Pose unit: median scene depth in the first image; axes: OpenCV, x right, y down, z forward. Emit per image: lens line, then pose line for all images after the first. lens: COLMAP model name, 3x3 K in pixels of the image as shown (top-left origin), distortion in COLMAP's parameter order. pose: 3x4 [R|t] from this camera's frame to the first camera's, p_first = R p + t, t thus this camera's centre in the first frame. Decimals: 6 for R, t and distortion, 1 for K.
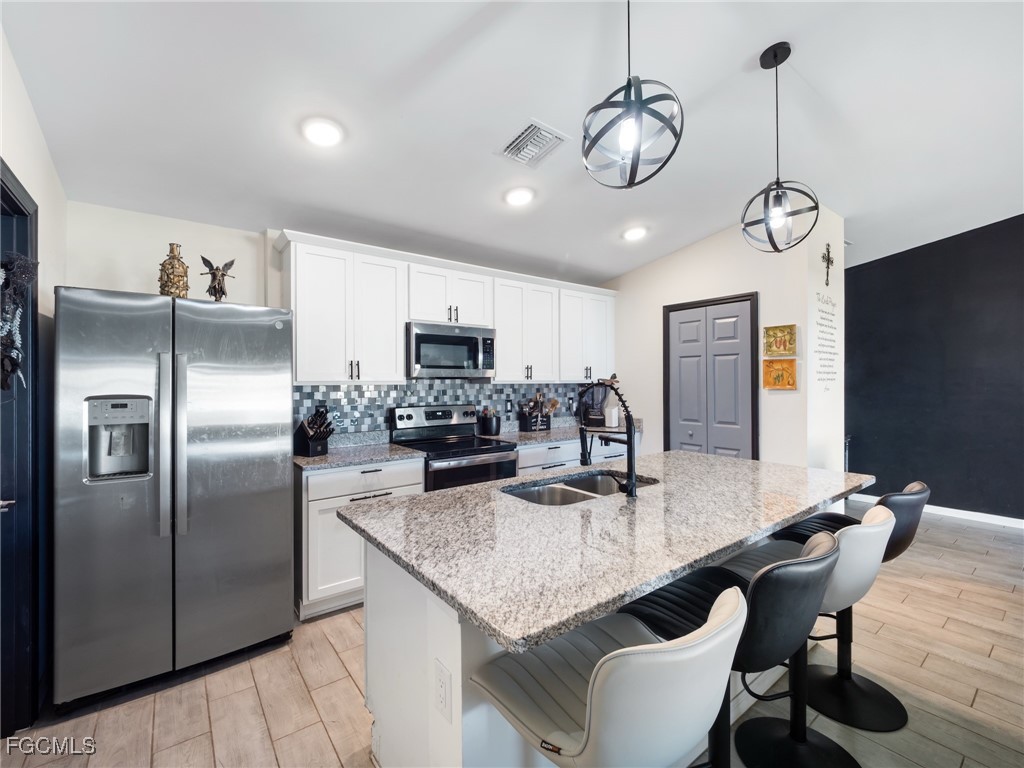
lens RADIAL K [[436.5, 0, 493.2], [0, 436.5, 393.2], [0, 0, 1]] dist [0.006388, -0.007004]
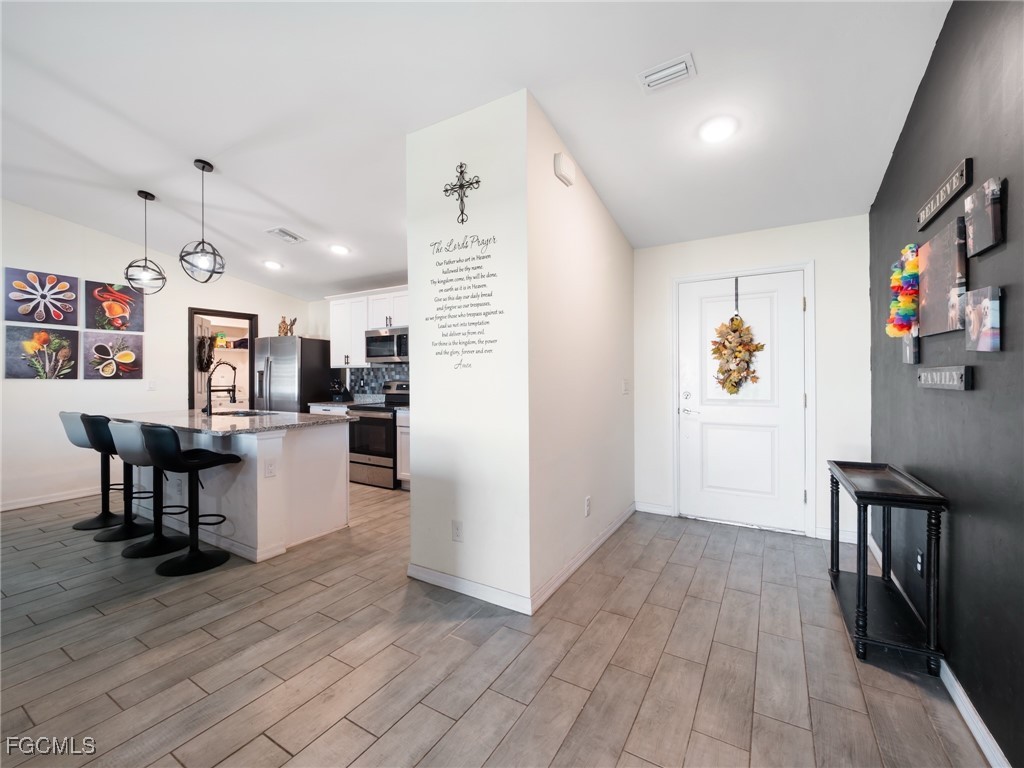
lens RADIAL K [[436.5, 0, 505.5], [0, 436.5, 377.2], [0, 0, 1]] dist [0.006388, -0.007004]
pose [[0.377103, 0.006234, -0.926150, 1.462831], [-0.020306, 0.999793, -0.001538, 0.010326], [0.925949, 0.019386, 0.377152, 0.787374]]
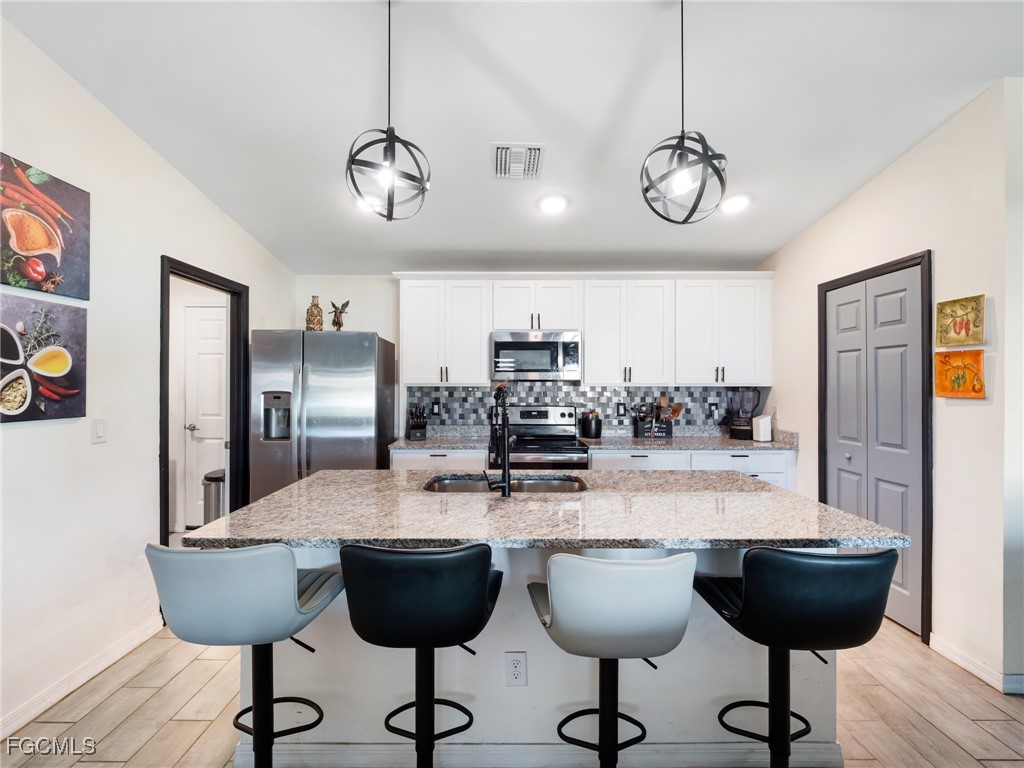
lens RADIAL K [[436.5, 0, 498.4], [0, 436.5, 387.1], [0, 0, 1]] dist [0.006388, -0.007004]
pose [[0.803297, 0.008650, -0.595516, 0.467449], [-0.018638, 0.999770, -0.010620, -0.005545], [0.595288, 0.019630, 0.803273, 0.081412]]
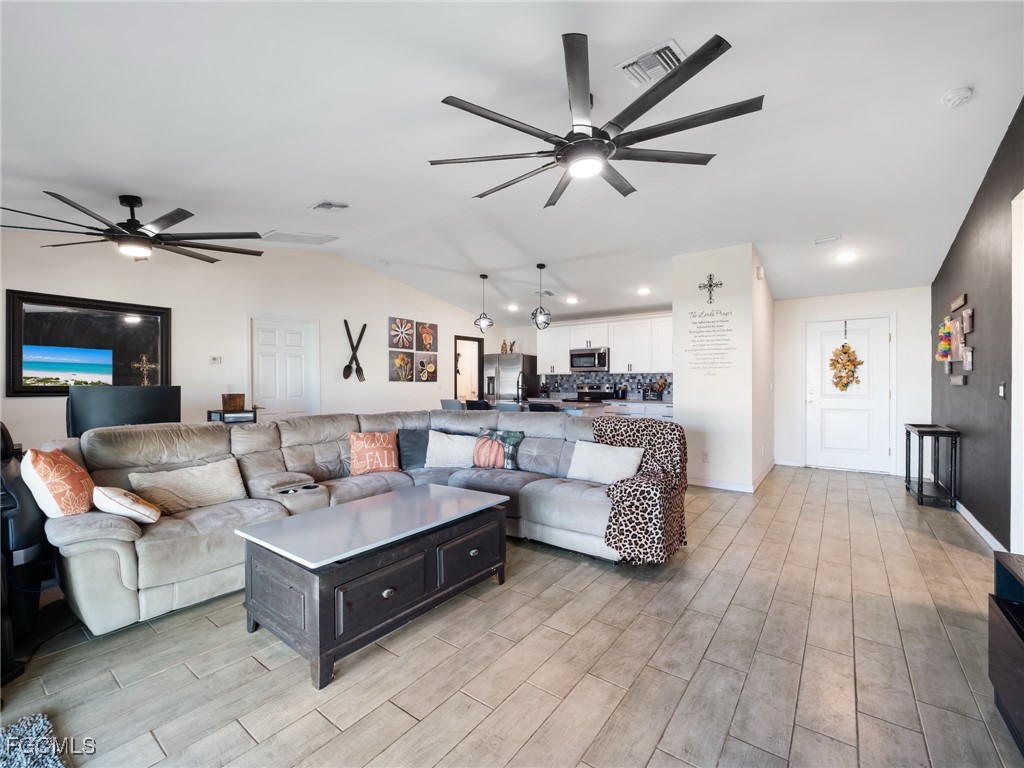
lens RADIAL K [[436.5, 0, 506.9], [0, 436.5, 388.5], [0, 0, 1]] dist [0.006388, -0.007004]
pose [[0.286009, 0.020657, -0.958004, 1.978350], [-0.021528, 0.999654, 0.015128, 0.031013], [0.957985, 0.016297, 0.286355, -0.081682]]
